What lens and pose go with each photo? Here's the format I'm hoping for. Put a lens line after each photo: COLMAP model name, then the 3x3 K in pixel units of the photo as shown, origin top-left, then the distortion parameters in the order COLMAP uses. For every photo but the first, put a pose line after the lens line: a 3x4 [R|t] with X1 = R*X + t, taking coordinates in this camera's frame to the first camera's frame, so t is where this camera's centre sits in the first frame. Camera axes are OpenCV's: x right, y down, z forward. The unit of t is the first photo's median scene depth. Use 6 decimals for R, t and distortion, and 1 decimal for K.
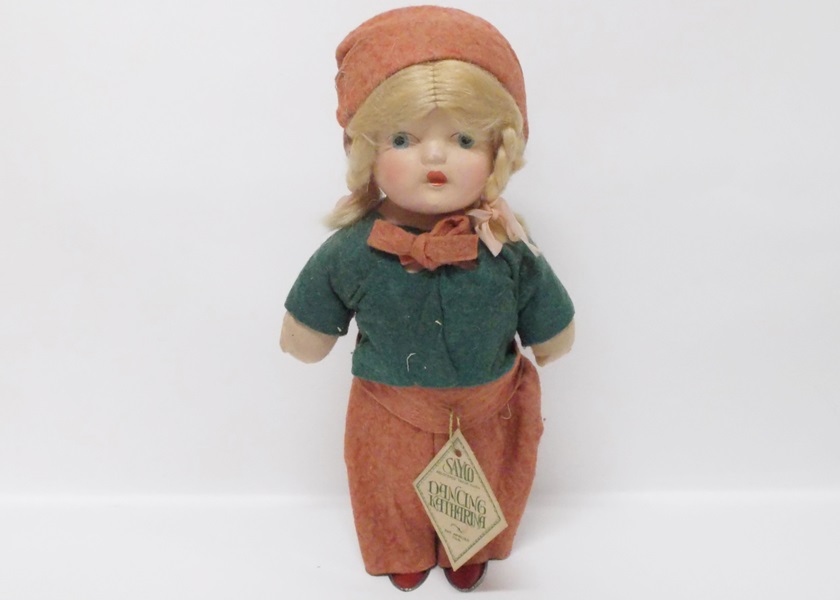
lens RADIAL K [[862.3, 0, 420.0], [0, 862.3, 300.0], [0, 0, 1]] dist [-0.110727, -0.000690]
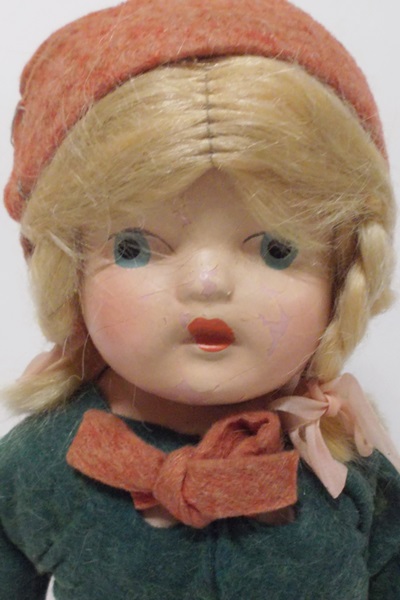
lens RADIAL K [[551.5, 0, 200.0], [0, 551.5, 300.0], [0, 0, 1]] dist [-0.006462, -0.004969]
pose [[0.999864, 0.014954, -0.006954, 0.014671], [-0.015712, 0.991882, -0.126189, -0.118149], [0.005011, 0.126281, 0.991982, 0.688745]]
